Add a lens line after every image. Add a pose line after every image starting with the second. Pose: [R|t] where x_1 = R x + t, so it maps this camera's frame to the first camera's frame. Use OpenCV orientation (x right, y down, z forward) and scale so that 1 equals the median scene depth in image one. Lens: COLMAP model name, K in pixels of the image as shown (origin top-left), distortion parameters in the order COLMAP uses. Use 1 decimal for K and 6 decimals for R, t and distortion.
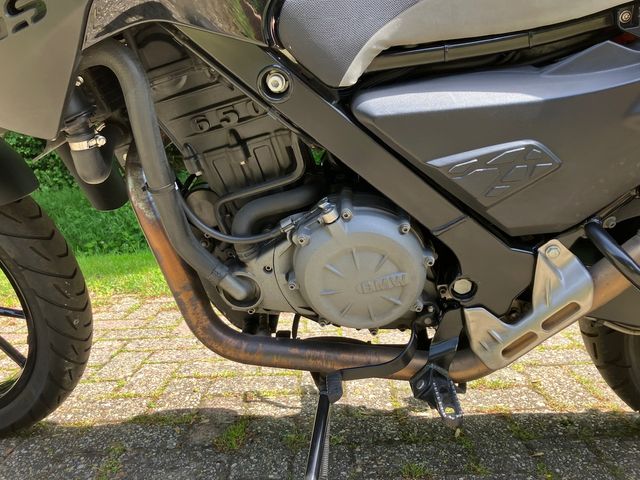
lens RADIAL K [[536.6, 0, 320.0], [0, 536.6, 240.0], [0, 0, 1]] dist [0.008779, -0.007178]
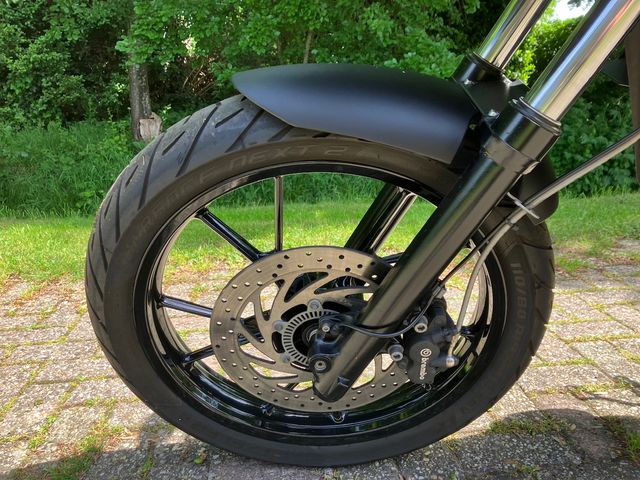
lens RADIAL K [[536.6, 0, 320.0], [0, 536.6, 240.0], [0, 0, 1]] dist [0.008779, -0.007178]
pose [[0.992863, -0.007255, 0.119038, -1.197576], [-0.005750, 0.994075, 0.108547, -0.122178], [-0.119120, -0.108457, 0.986938, 0.291523]]
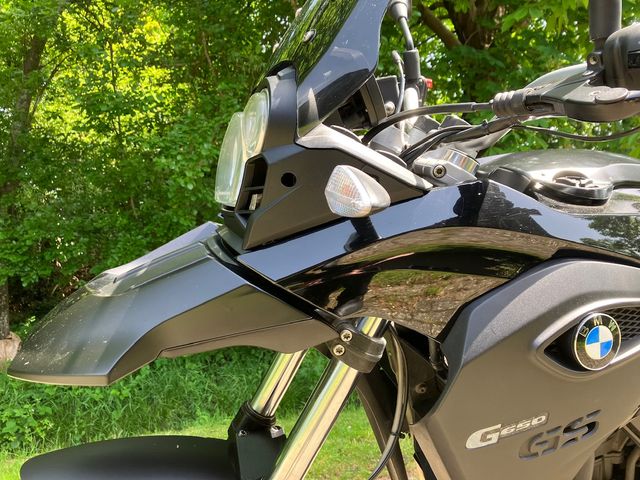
lens RADIAL K [[536.6, 0, 320.0], [0, 536.6, 240.0], [0, 0, 1]] dist [0.008779, -0.007178]
pose [[0.945647, 0.000724, 0.325194, -1.037574], [0.074243, 0.973107, -0.218060, -0.439608], [-0.316607, 0.230352, 0.920162, 0.024994]]
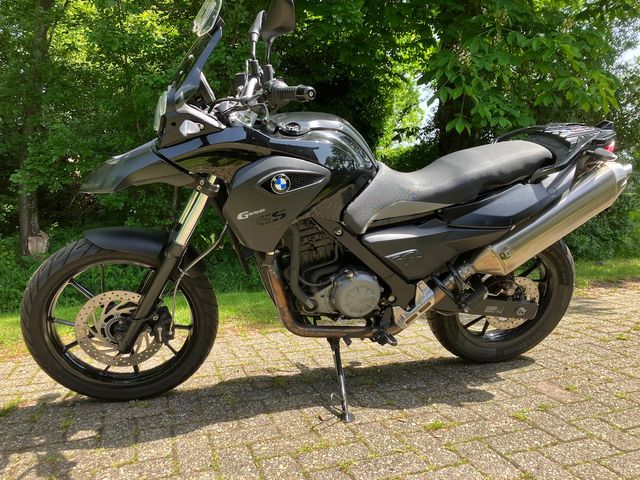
lens RADIAL K [[527.7, 0, 319.5], [0, 527.7, 243.9], [0, 0, 1]] dist [0.019708, -0.007566]
pose [[0.951349, -0.011878, 0.307885, -0.939859], [0.037835, 0.996198, -0.078477, 0.003618], [-0.305782, 0.086308, 0.948181, -1.518092]]
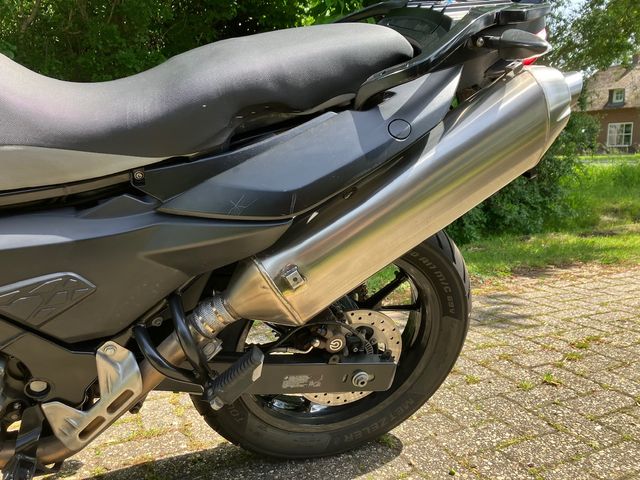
lens RADIAL K [[527.7, 0, 319.5], [0, 527.7, 243.9], [0, 0, 1]] dist [0.019708, -0.007566]
pose [[0.913153, -0.043141, 0.405328, 0.373361], [0.050375, 0.998704, -0.007193, -0.183682], [-0.404493, 0.026986, 0.914143, -0.313300]]
